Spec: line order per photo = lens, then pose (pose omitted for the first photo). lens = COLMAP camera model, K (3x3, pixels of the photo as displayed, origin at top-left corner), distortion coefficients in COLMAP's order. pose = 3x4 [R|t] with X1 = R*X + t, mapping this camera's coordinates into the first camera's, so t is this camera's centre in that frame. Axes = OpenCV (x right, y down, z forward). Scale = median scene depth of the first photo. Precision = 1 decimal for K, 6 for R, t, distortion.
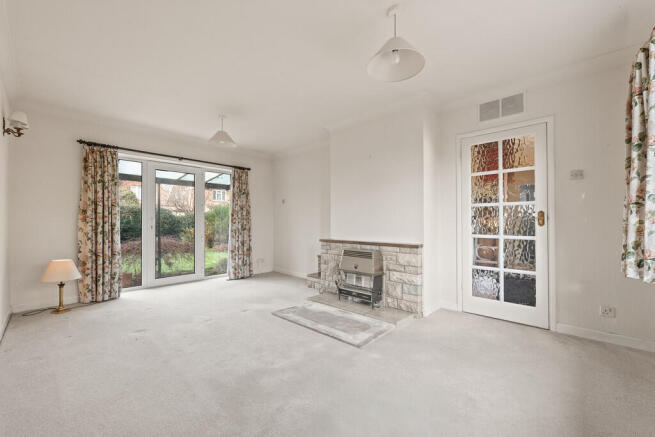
lens RADIAL K [[264.4, 0, 327.5], [0, 264.4, 218.5], [0, 0, 1]] dist [-0.000225, -0.000012]
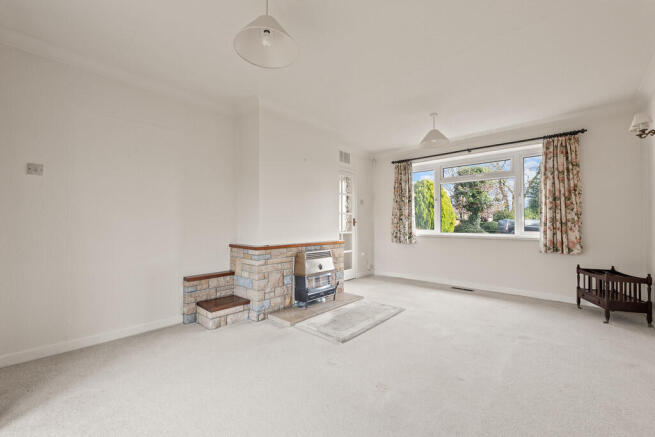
lens RADIAL K [[271.6, 0, 327.5], [0, 271.6, 218.5], [0, 0, 1]] dist [0.000868, 0.000027]
pose [[-0.020704, 0.025723, 0.999455, -0.885788], [-0.009548, 0.999618, -0.025924, 0.019367], [-0.999740, -0.010079, -0.020451, 0.935416]]
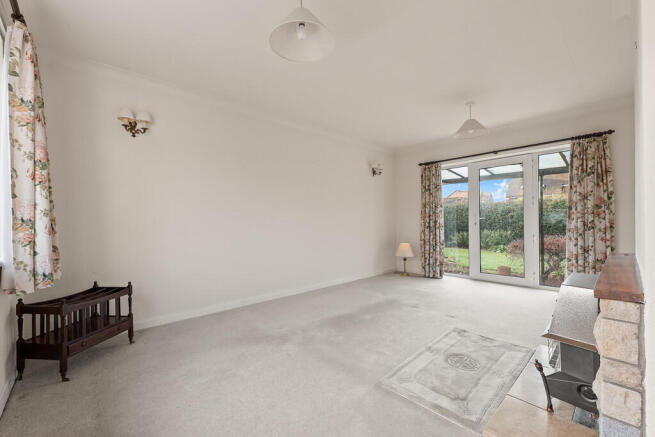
lens RADIAL K [[271.6, 0, 327.5], [0, 271.6, 218.5], [0, 0, 1]] dist [0.000868, 0.000027]
pose [[-0.077258, -0.008183, -0.996978, 0.584230], [0.022984, 0.999686, -0.009986, 0.010201], [0.996746, -0.023686, -0.077046, 0.581768]]
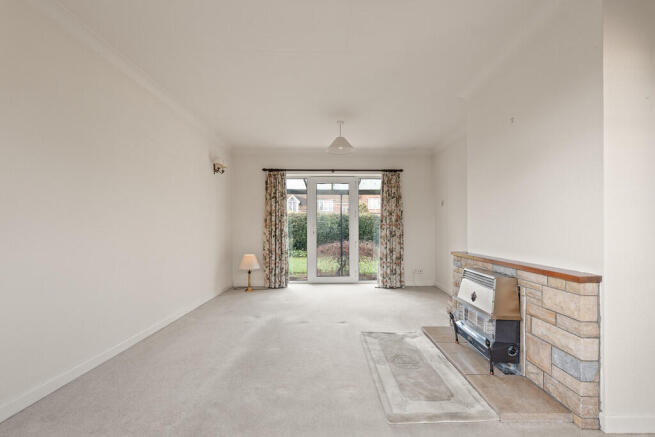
lens RADIAL K [[267.6, 0, 336.9], [0, 267.6, 227.1], [0, 0, 1]] dist [0.000487, 0.000044]
pose [[0.699003, -0.002706, -0.715113, 0.317945], [0.009413, 0.999941, 0.005418, 0.003631], [0.715056, -0.010519, 0.698988, 0.285906]]
